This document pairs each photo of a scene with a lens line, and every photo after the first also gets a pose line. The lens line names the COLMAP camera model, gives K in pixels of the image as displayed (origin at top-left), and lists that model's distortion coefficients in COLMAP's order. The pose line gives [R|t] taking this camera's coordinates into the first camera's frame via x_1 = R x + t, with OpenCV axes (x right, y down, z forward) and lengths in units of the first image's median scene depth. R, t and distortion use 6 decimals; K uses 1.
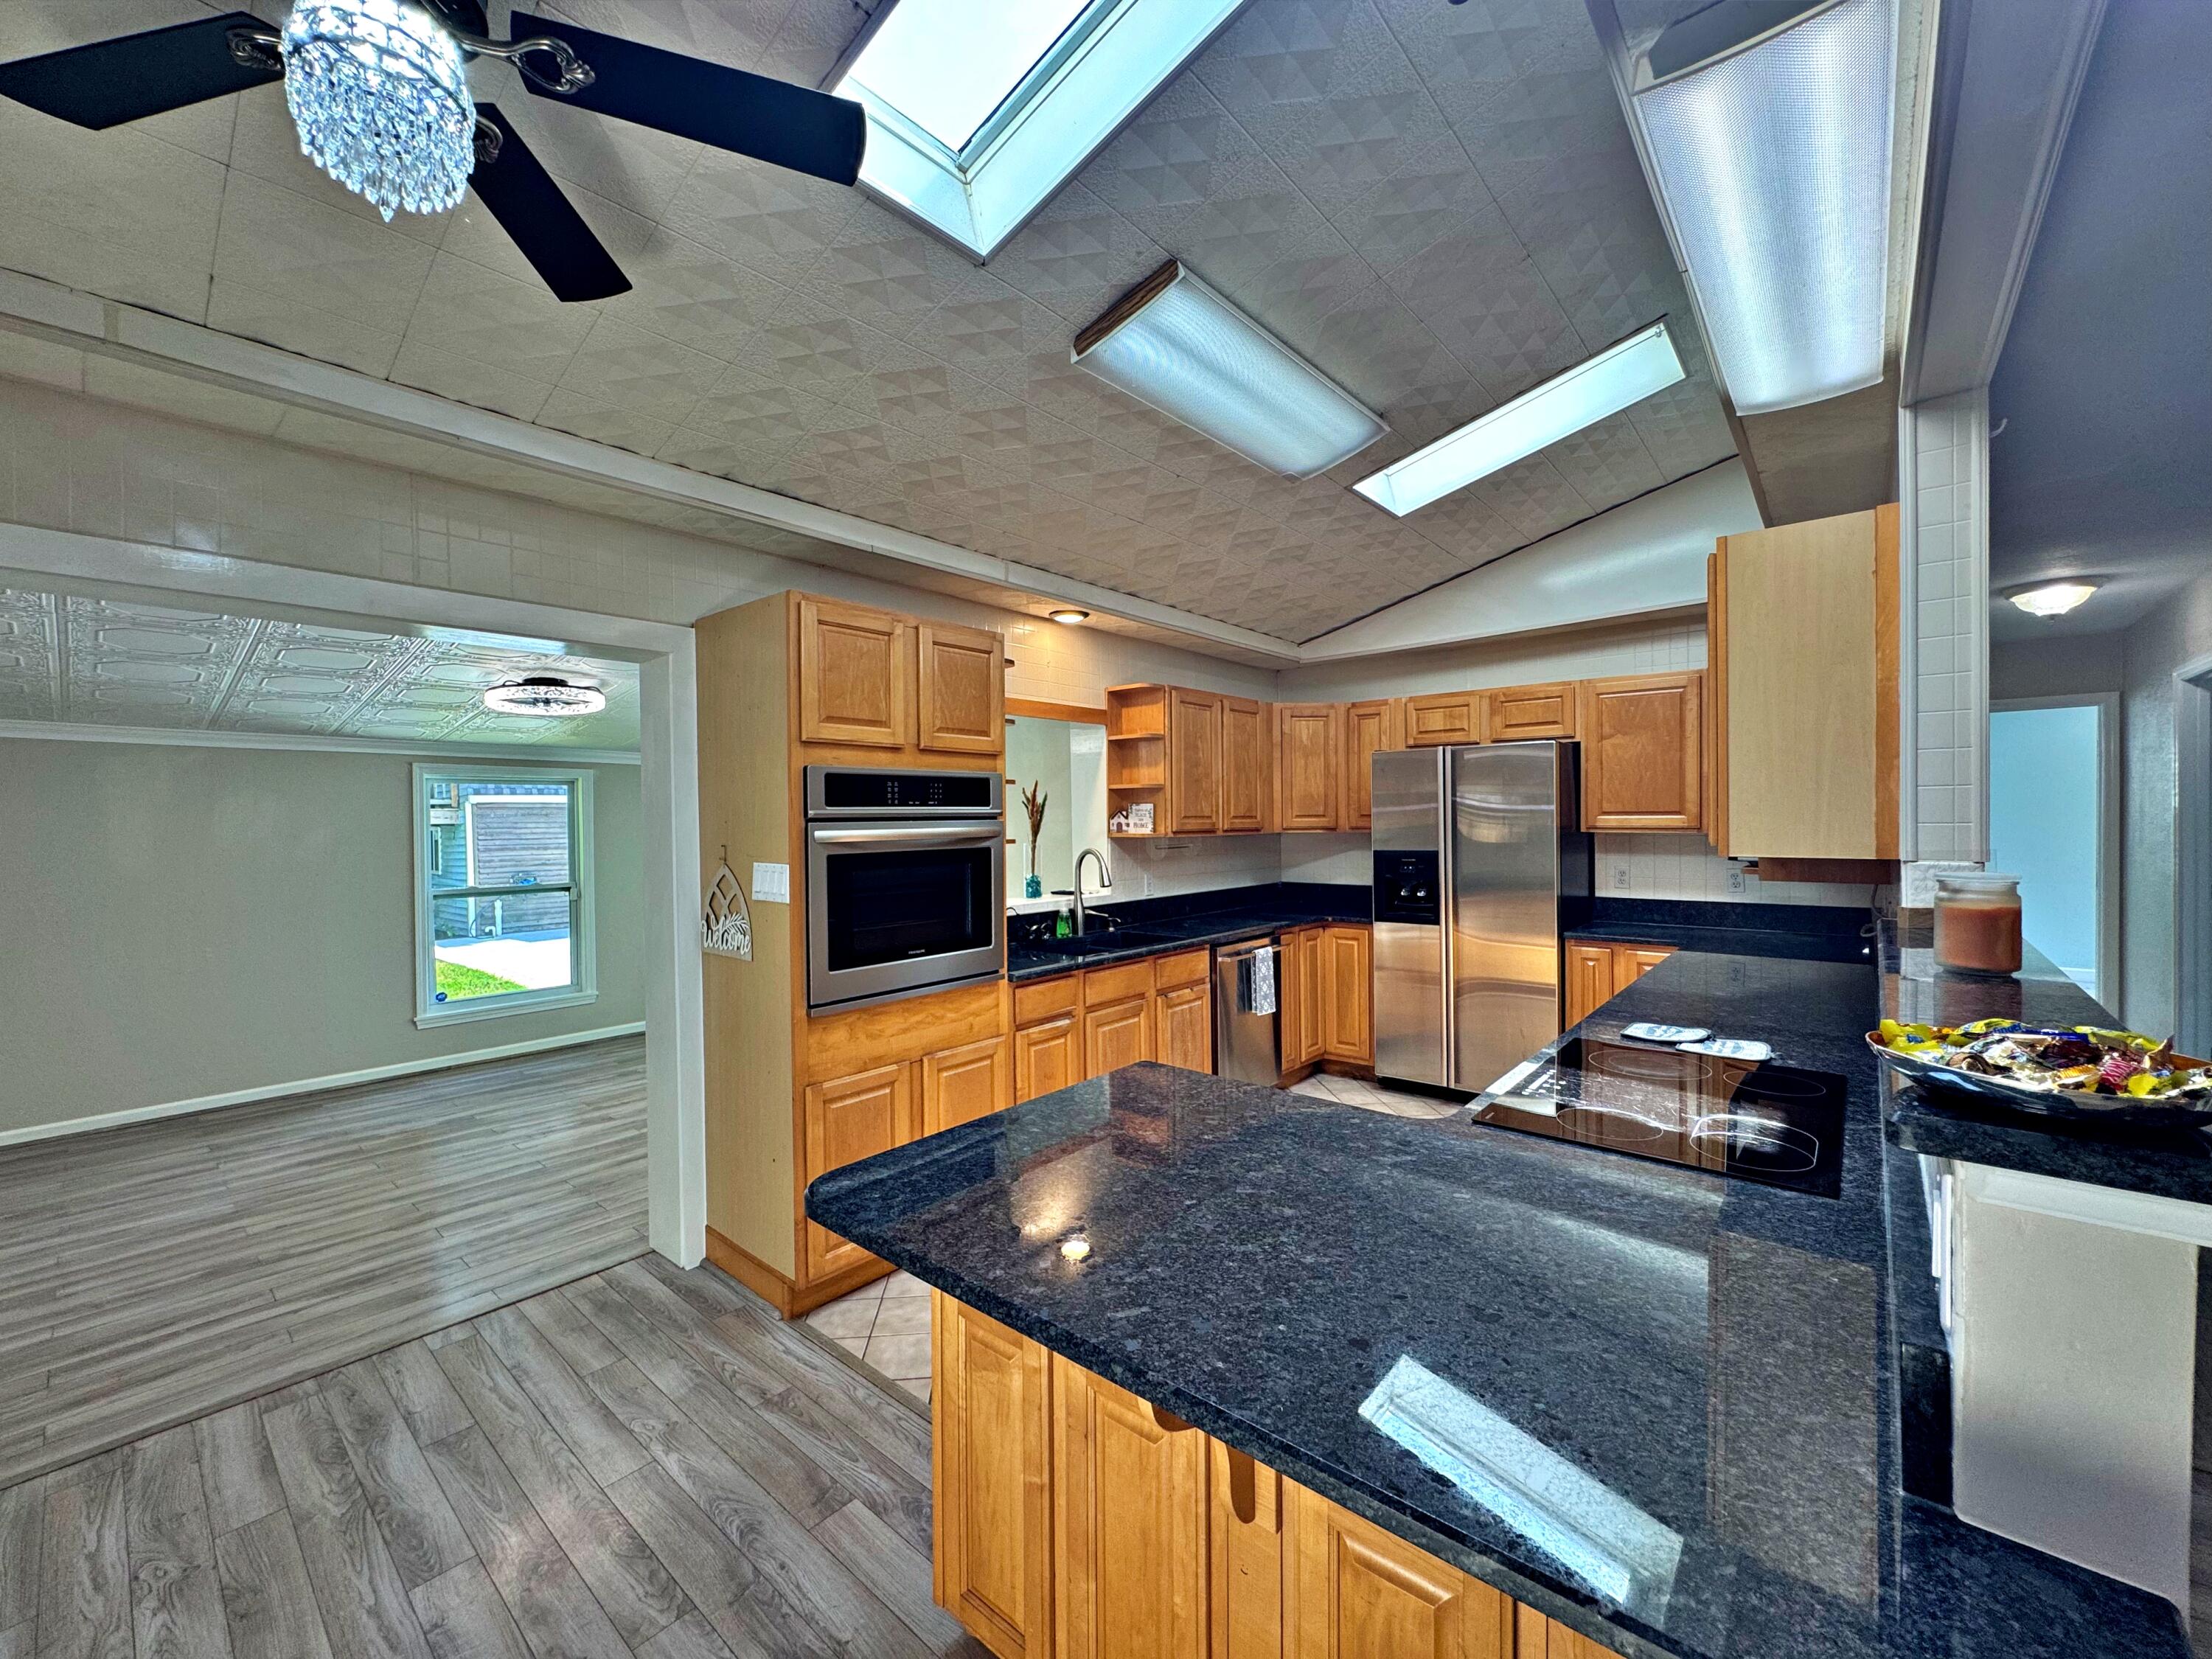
lens RADIAL K [[891.4, 0, 1104.8], [0, 891.4, 828.4], [0, 0, 1]] dist [-0.003723, 0.000420]
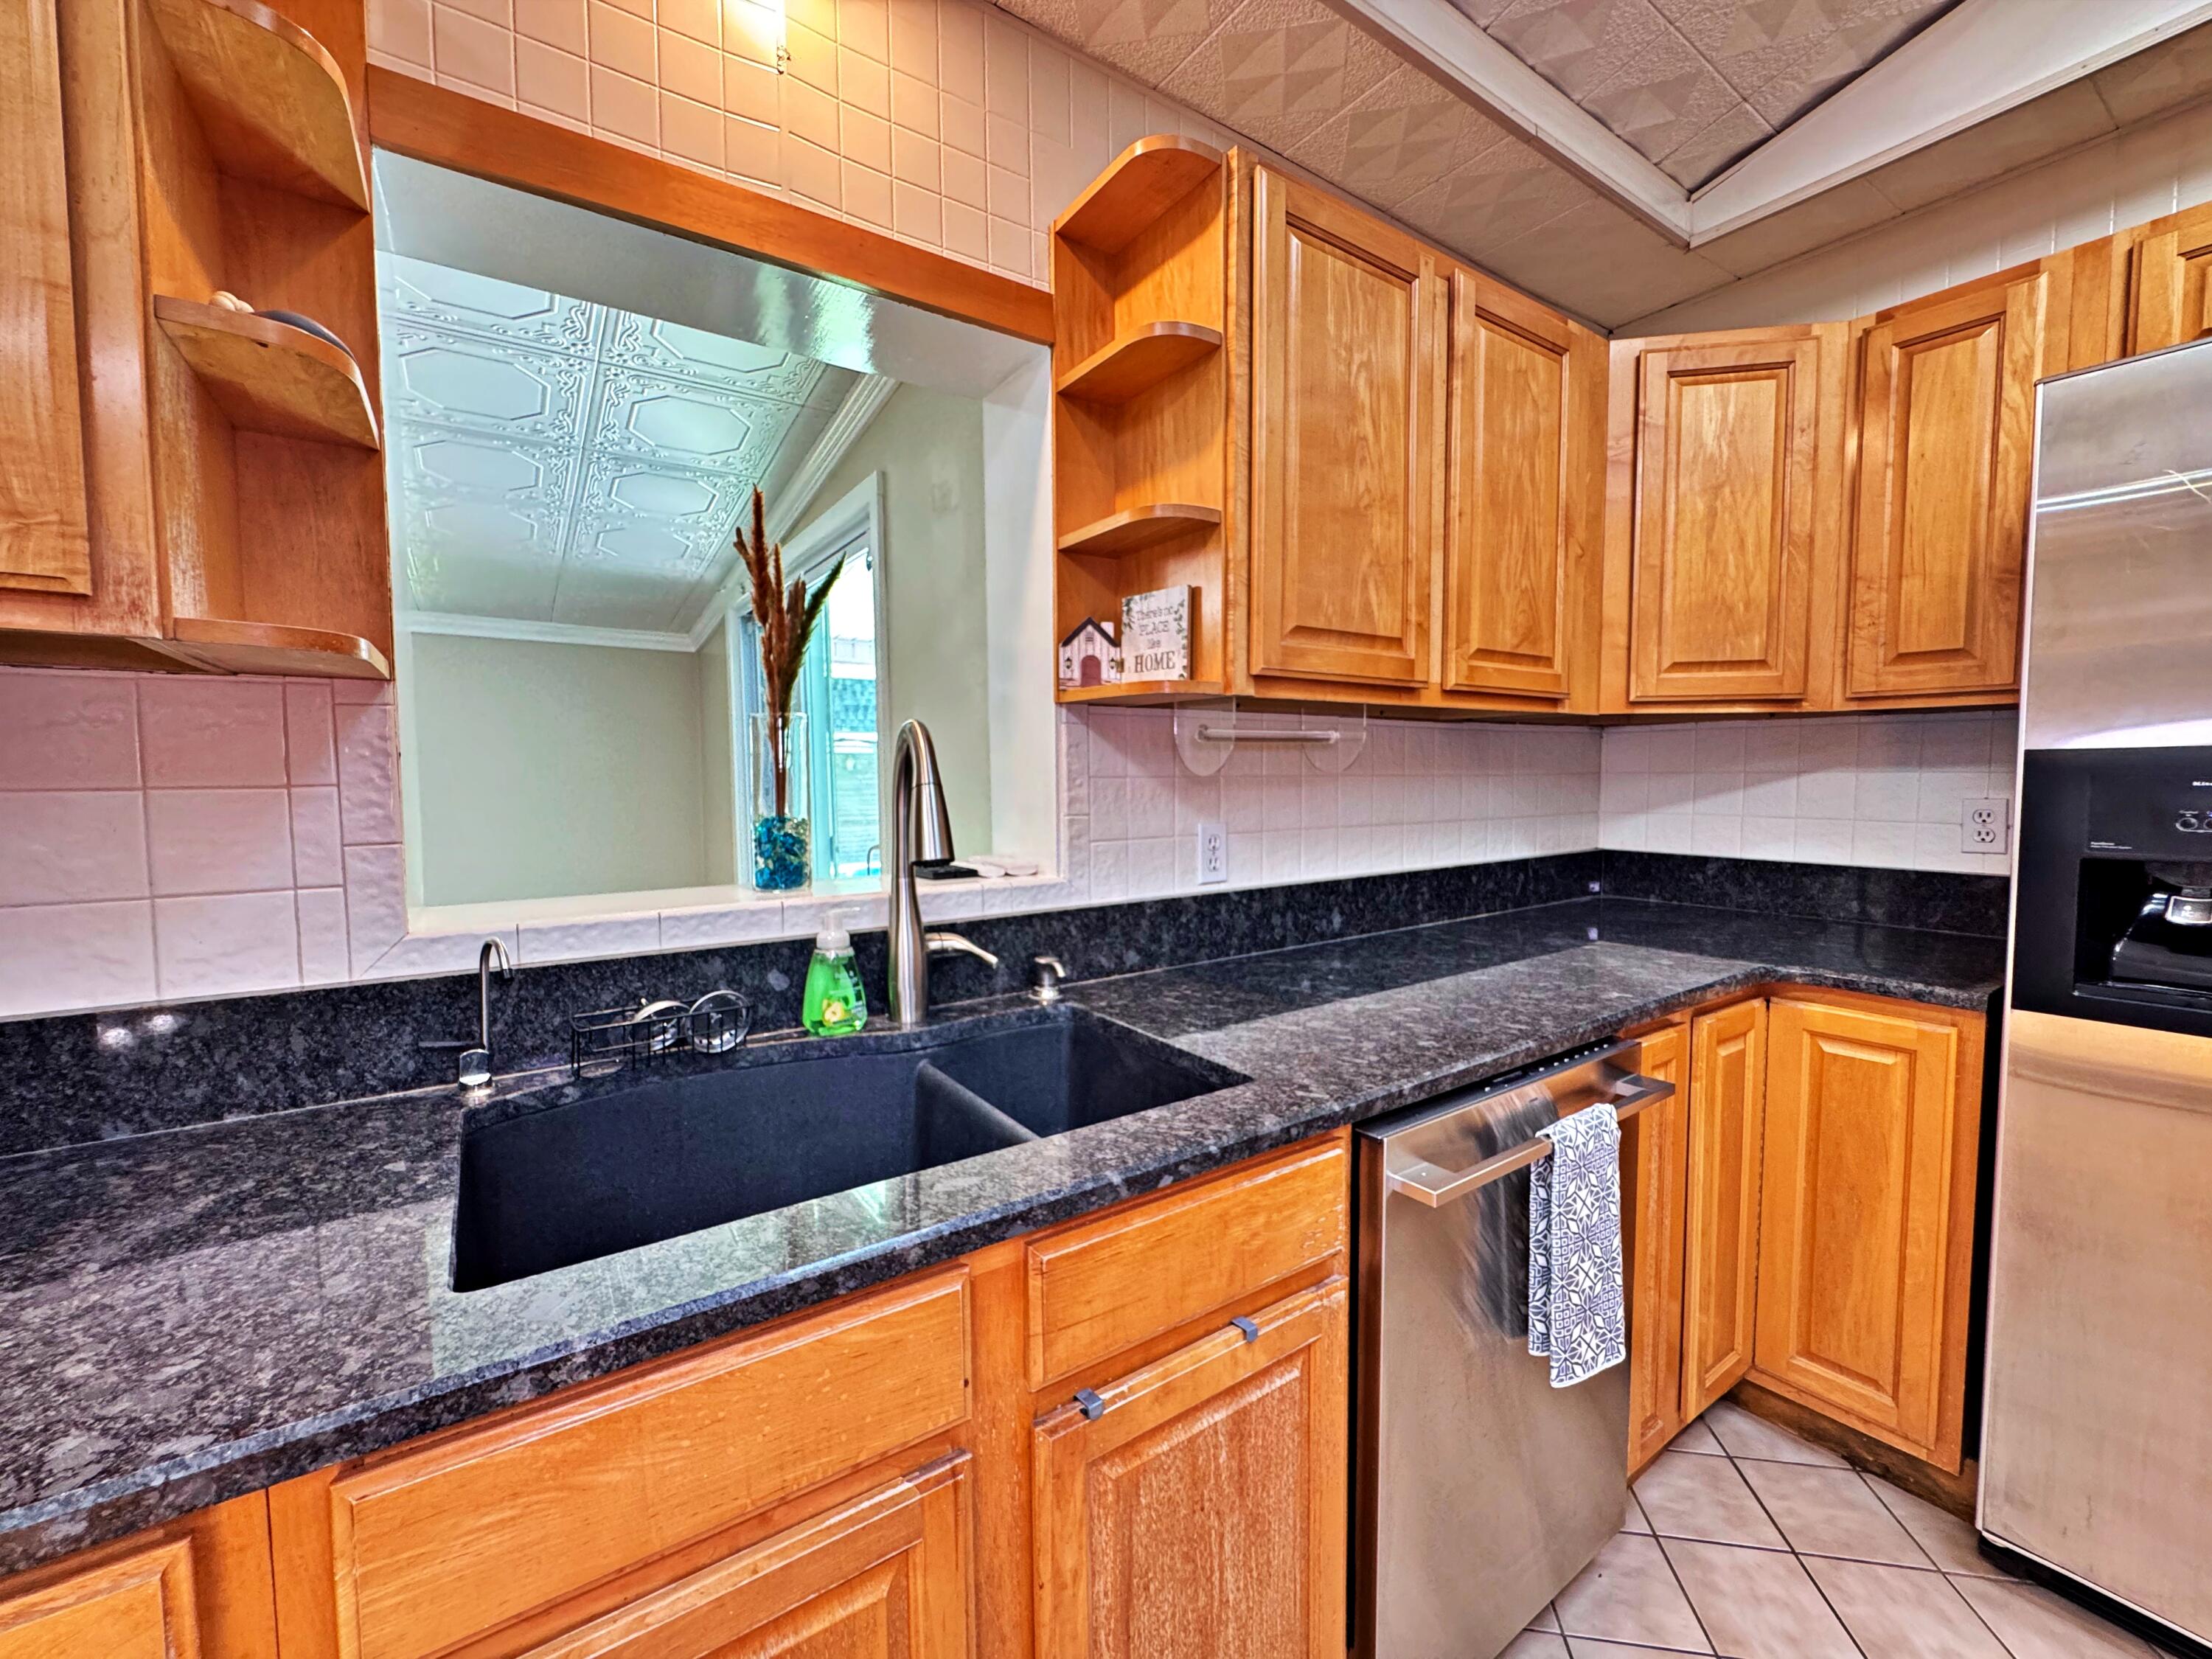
lens RADIAL K [[891.4, 0, 1104.8], [0, 891.4, 828.4], [0, 0, 1]] dist [-0.003723, 0.000420]
pose [[0.966505, 0.021953, -0.255708, 0.114613], [-0.007693, 0.998365, 0.056636, 0.040333], [0.256534, -0.052772, 0.965094, 0.764859]]
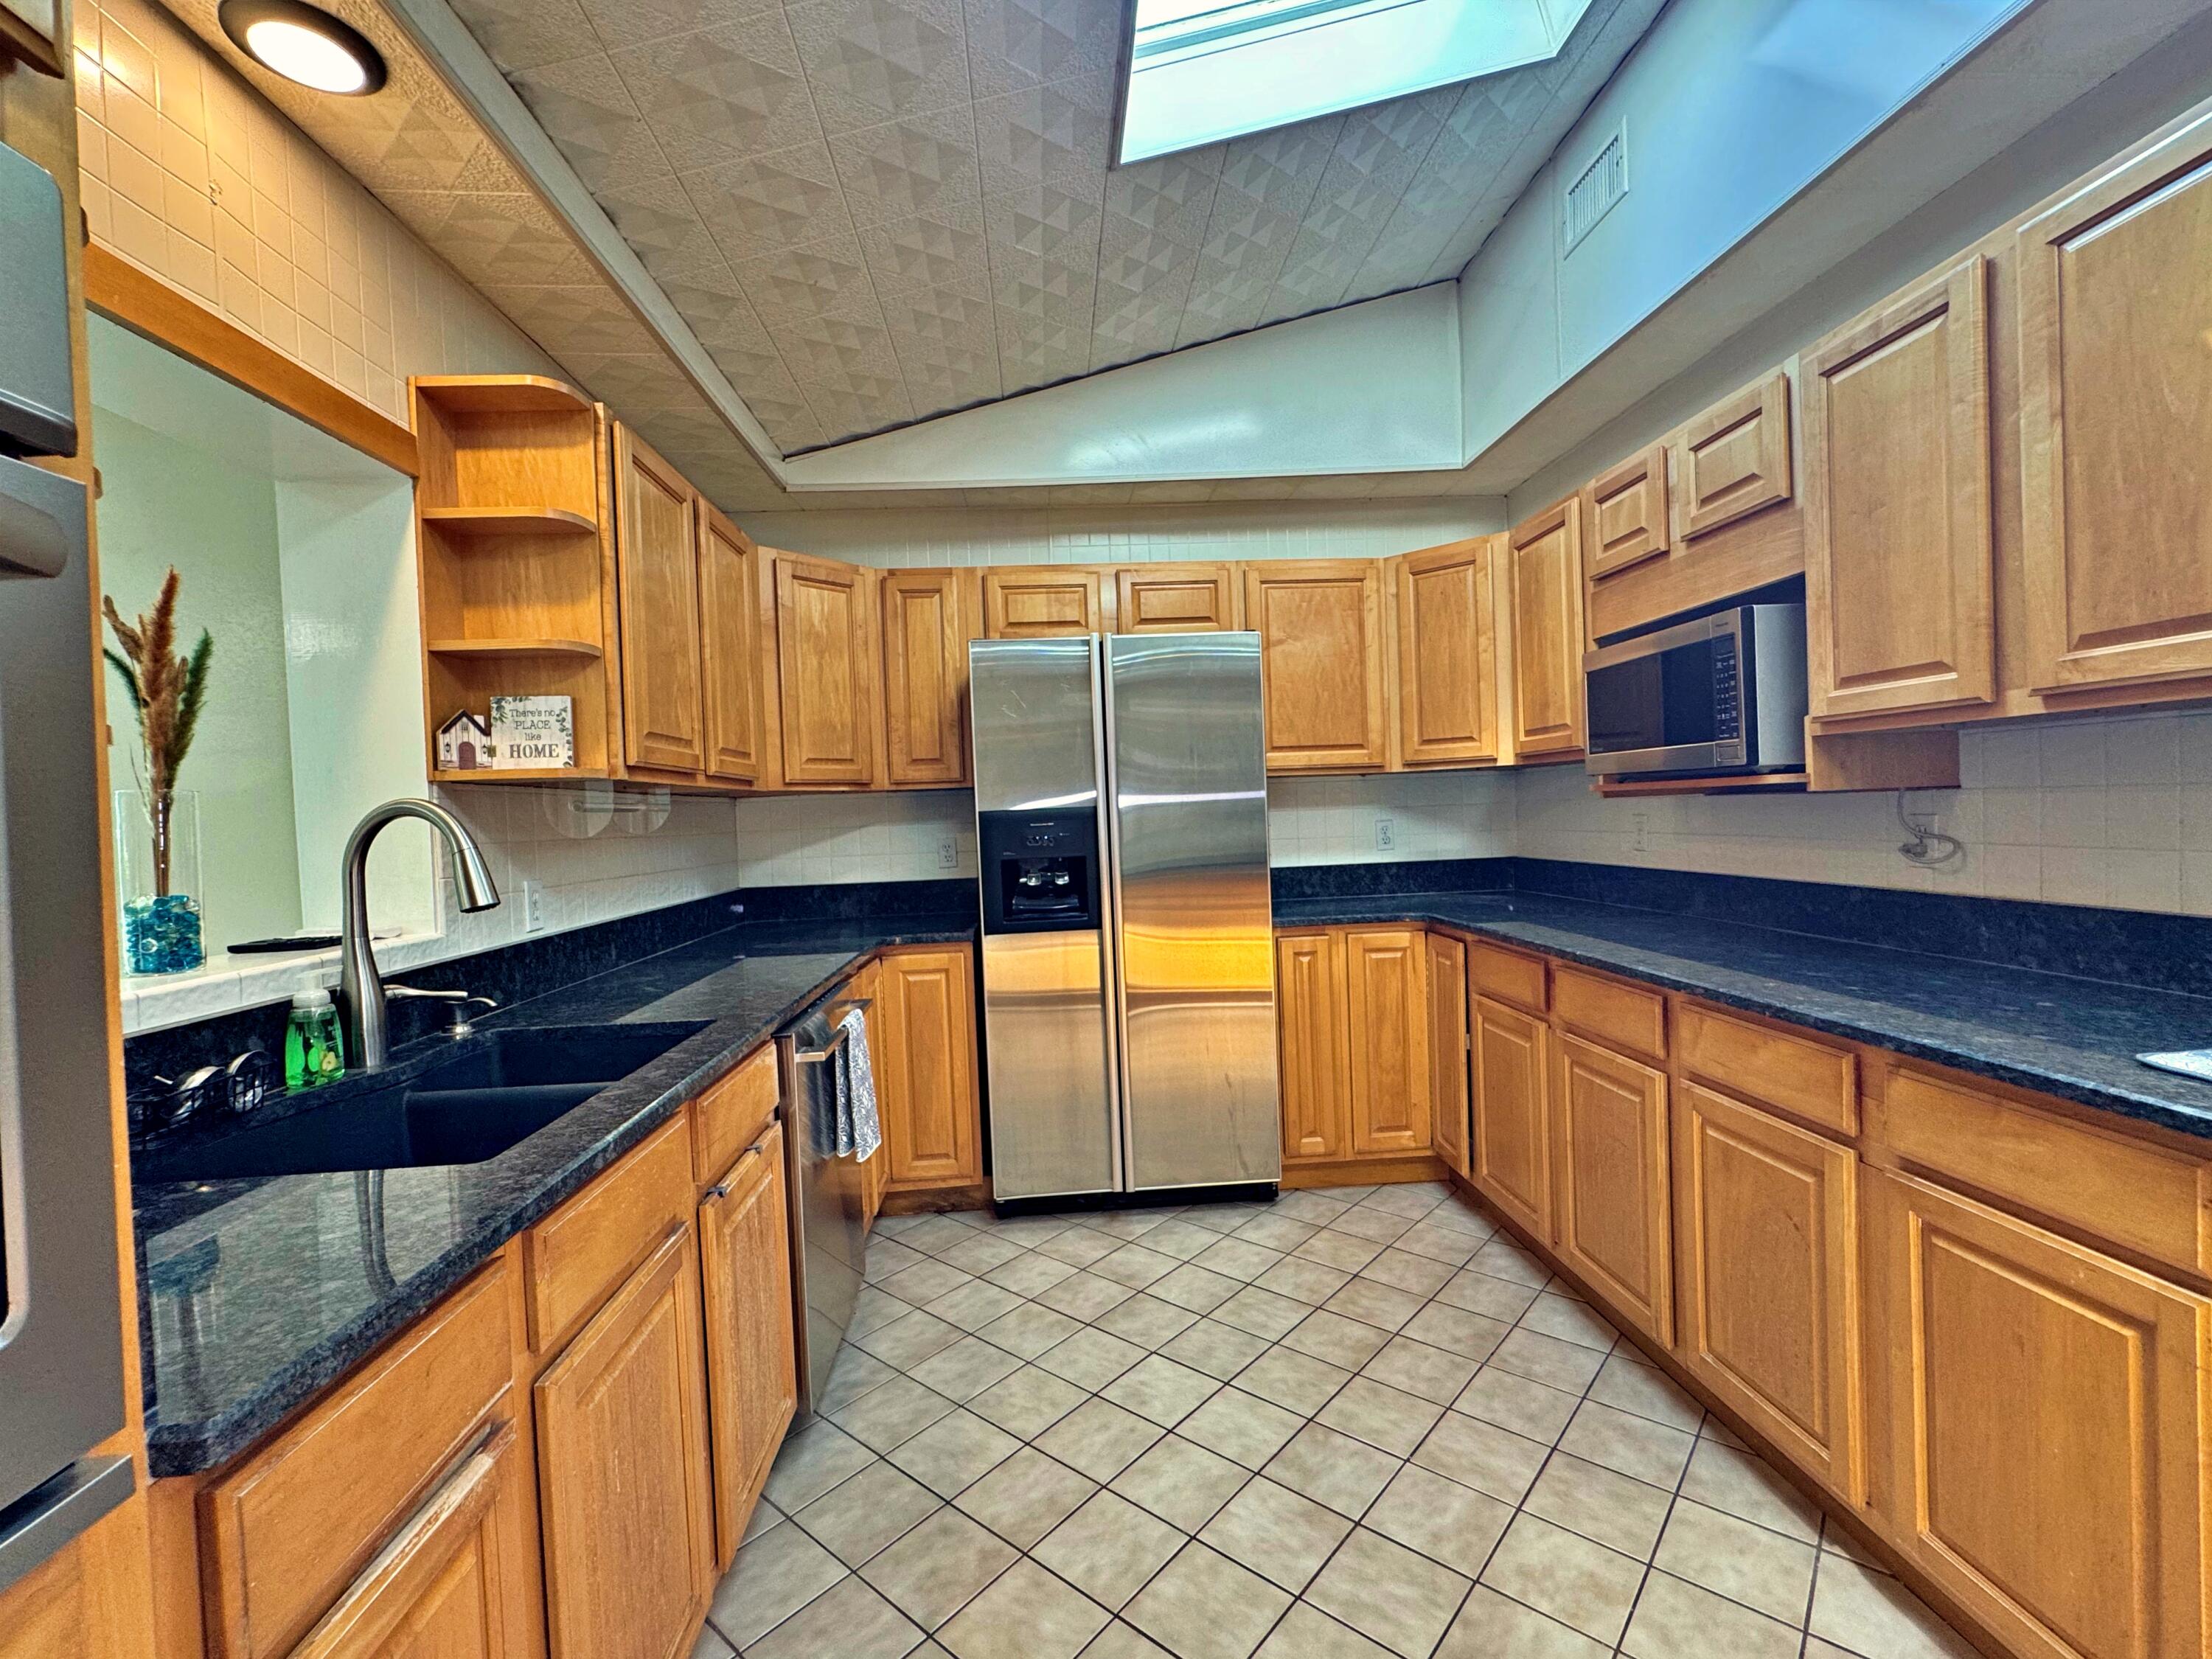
lens RADIAL K [[953.2, 0, 1104.0], [0, 953.2, 828.3], [0, 0, 1]] dist [-0.002398, -0.000295]
pose [[0.717246, -0.027754, 0.696267, -0.079055], [0.039042, 0.999237, -0.000387, 0.044438], [-0.695725, 0.027462, 0.717783, 0.578943]]
